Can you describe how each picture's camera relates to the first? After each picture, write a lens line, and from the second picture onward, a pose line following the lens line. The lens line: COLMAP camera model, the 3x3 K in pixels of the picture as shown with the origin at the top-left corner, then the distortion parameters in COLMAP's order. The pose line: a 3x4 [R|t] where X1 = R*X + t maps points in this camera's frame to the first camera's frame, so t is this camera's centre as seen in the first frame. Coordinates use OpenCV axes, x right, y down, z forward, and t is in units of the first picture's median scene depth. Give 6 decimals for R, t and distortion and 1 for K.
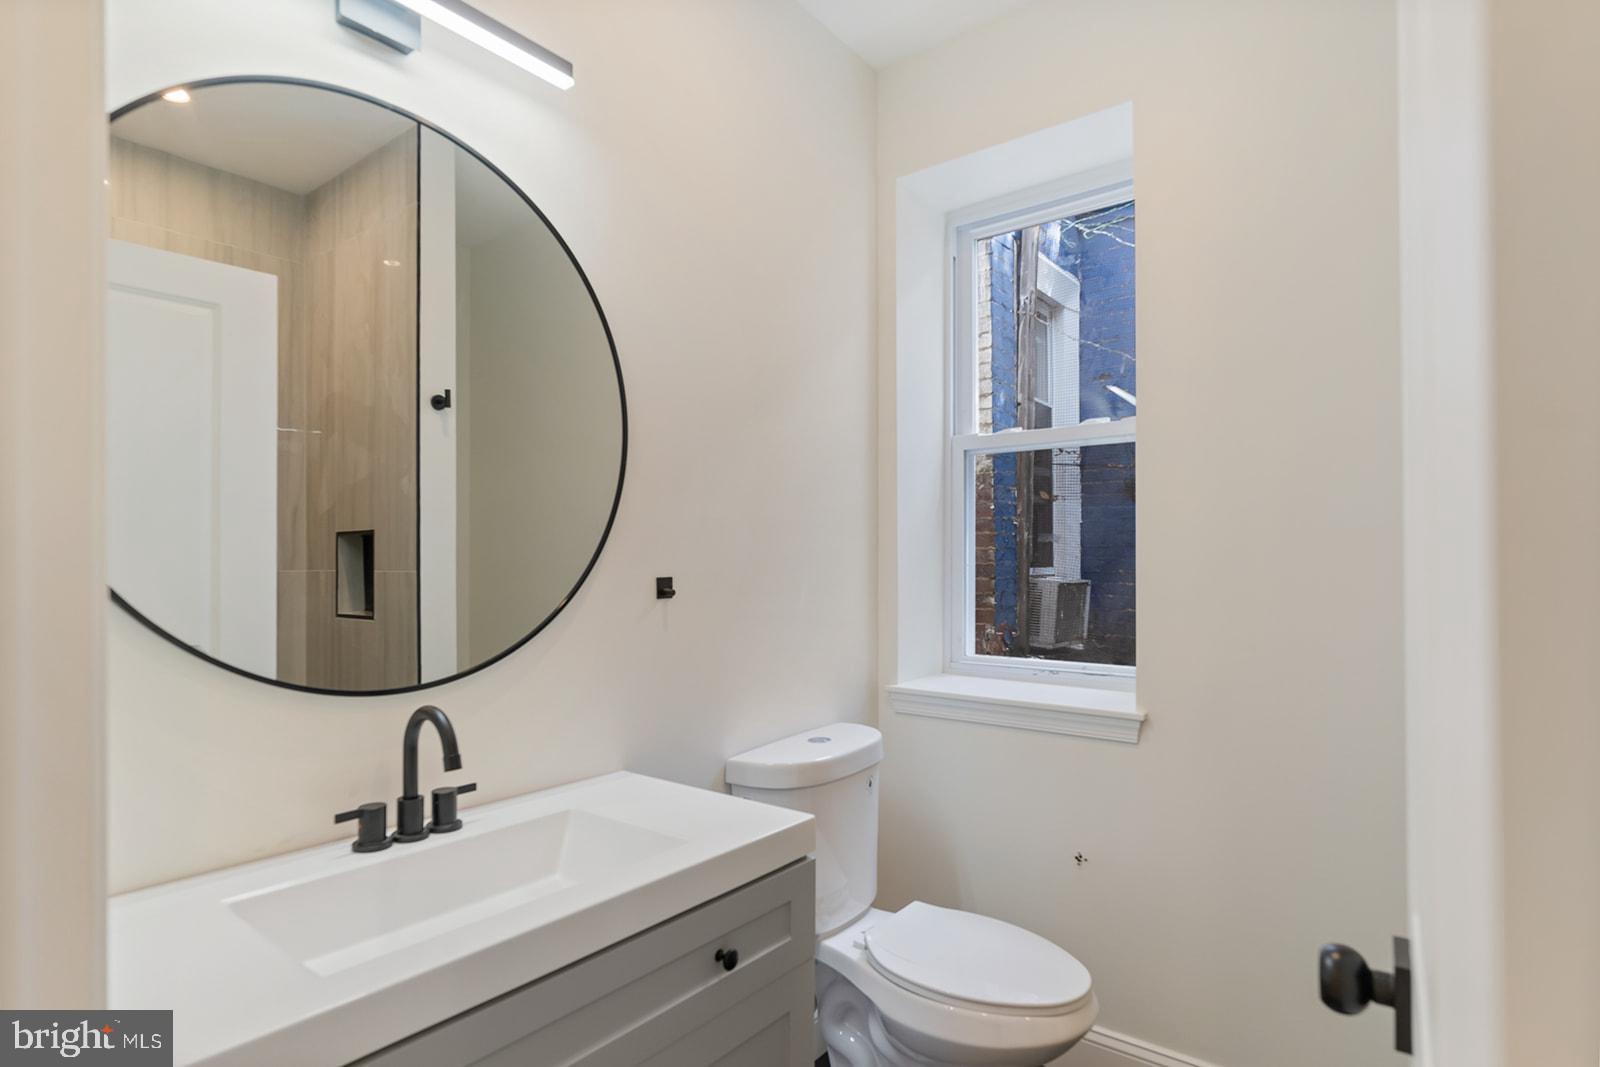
lens RADIAL K [[825.0, 0, 797.7], [0, 825.0, 555.3], [0, 0, 1]] dist [-0.000806, 0.000092]
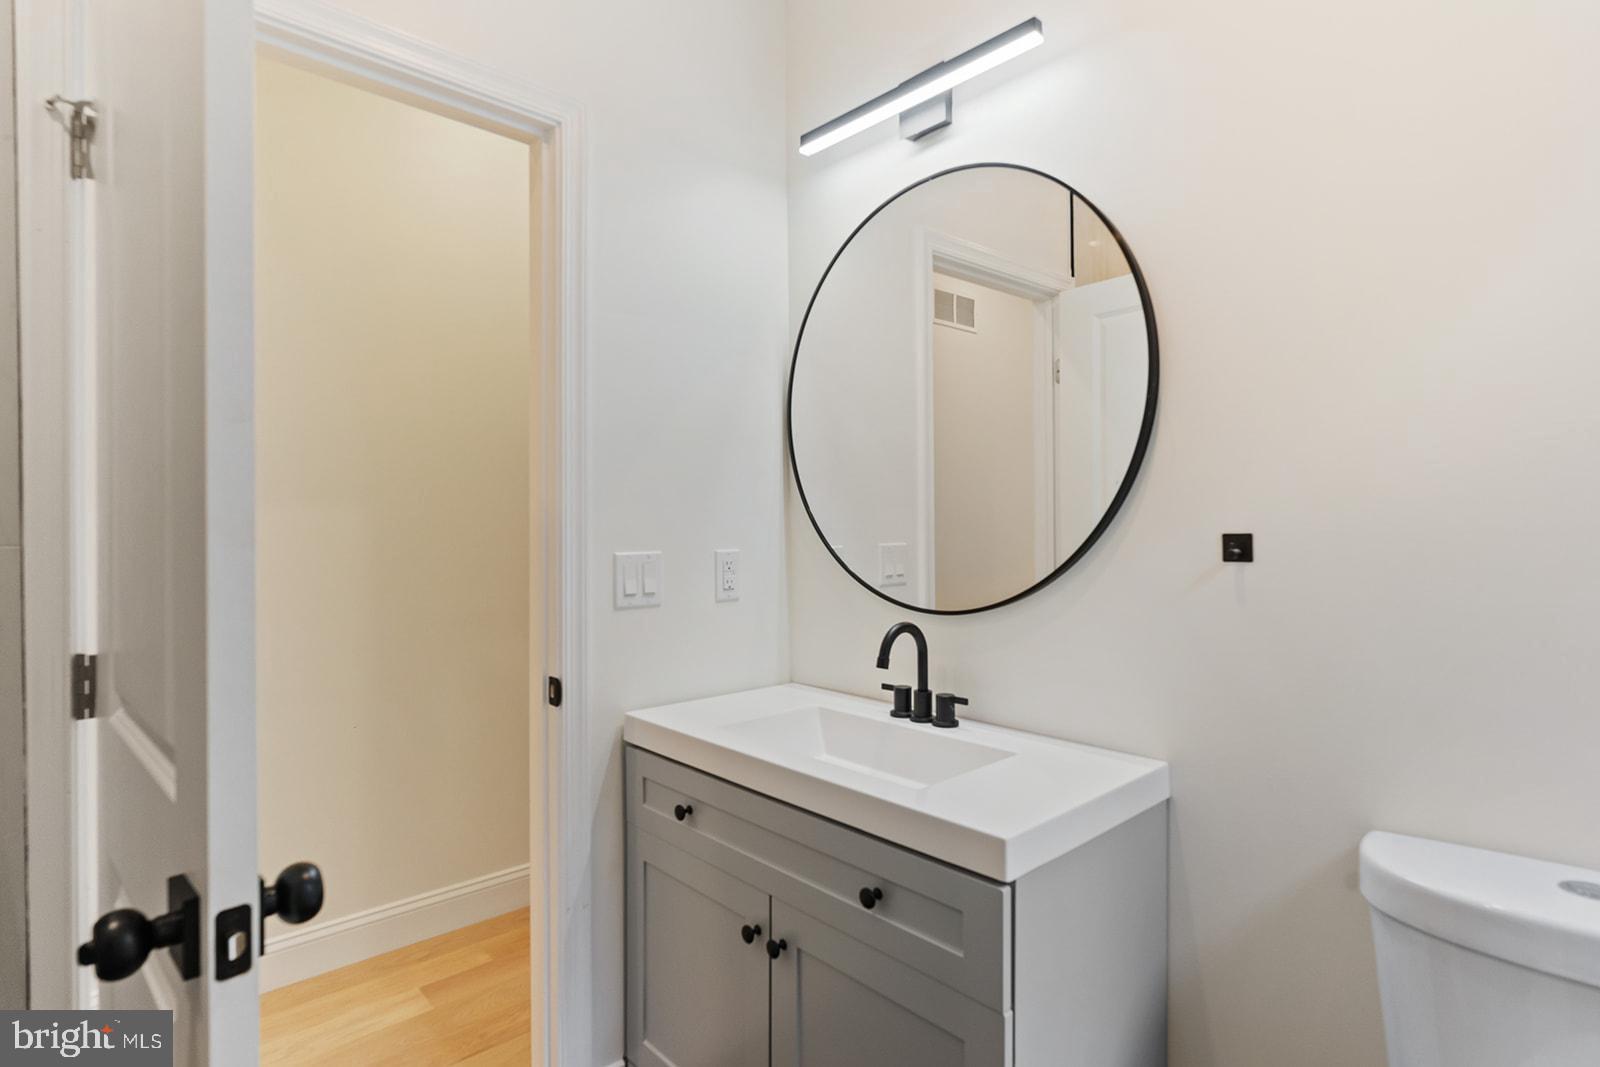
lens RADIAL K [[820.7, 0, 794.3], [0, 820.7, 529.6], [0, 0, 1]] dist [-0.003151, 0.000779]
pose [[-0.157521, 0.007349, -0.987488, 0.857220], [0.001489, 0.999973, 0.007204, 0.021334], [0.987514, -0.000336, -0.157528, 0.976632]]
